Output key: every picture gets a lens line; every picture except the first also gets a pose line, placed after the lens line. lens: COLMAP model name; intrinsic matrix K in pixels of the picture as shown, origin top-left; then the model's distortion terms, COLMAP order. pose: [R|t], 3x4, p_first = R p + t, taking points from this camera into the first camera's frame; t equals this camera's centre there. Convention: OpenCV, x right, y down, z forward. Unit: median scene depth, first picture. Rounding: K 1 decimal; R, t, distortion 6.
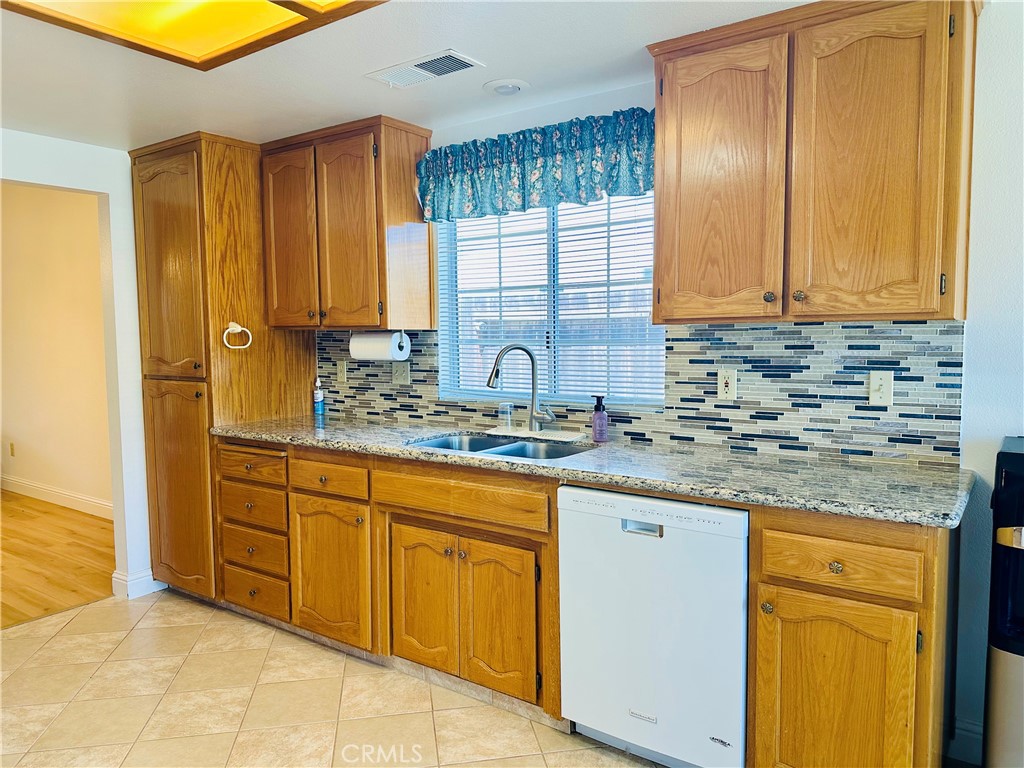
lens RADIAL K [[708.2, 0, 512.0], [0, 708.2, 384.0], [0, 0, 1]] dist [-0.001654, -0.094918]
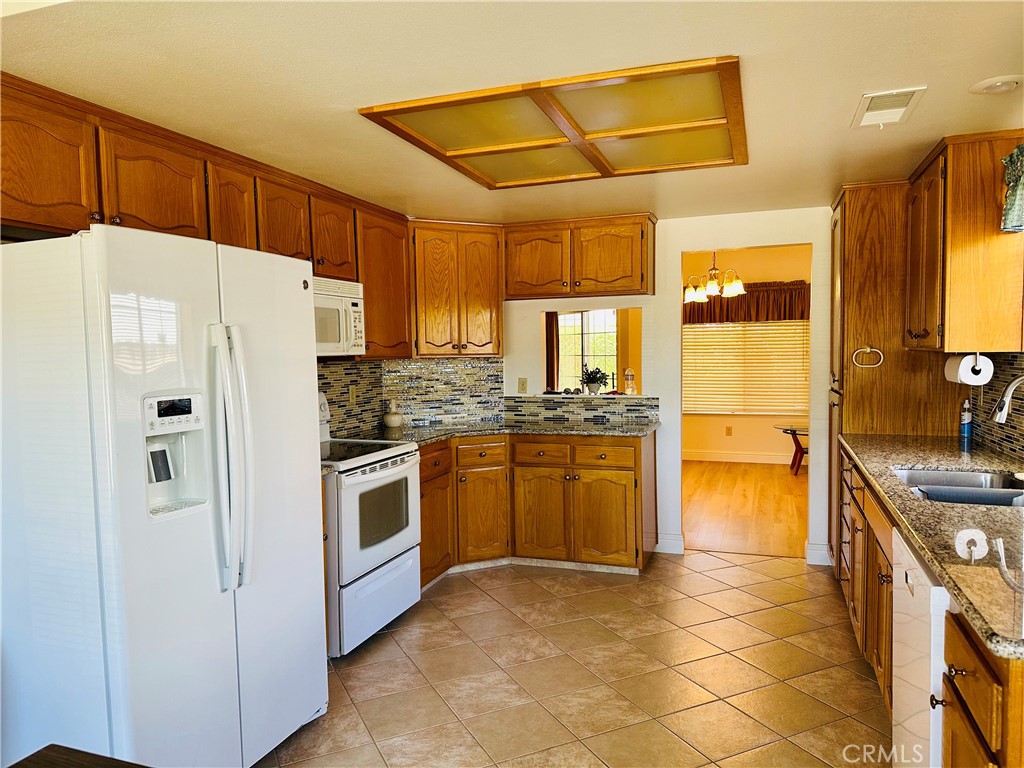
lens RADIAL K [[714.5, 0, 517.3], [0, 714.5, 385.2], [0, 0, 1]] dist [0.131806, -0.171974]
pose [[0.262611, 0.049837, -0.963614, 0.596363], [-0.068240, 0.997124, 0.032973, -0.021592], [0.962486, 0.057098, 0.265257, 0.147655]]
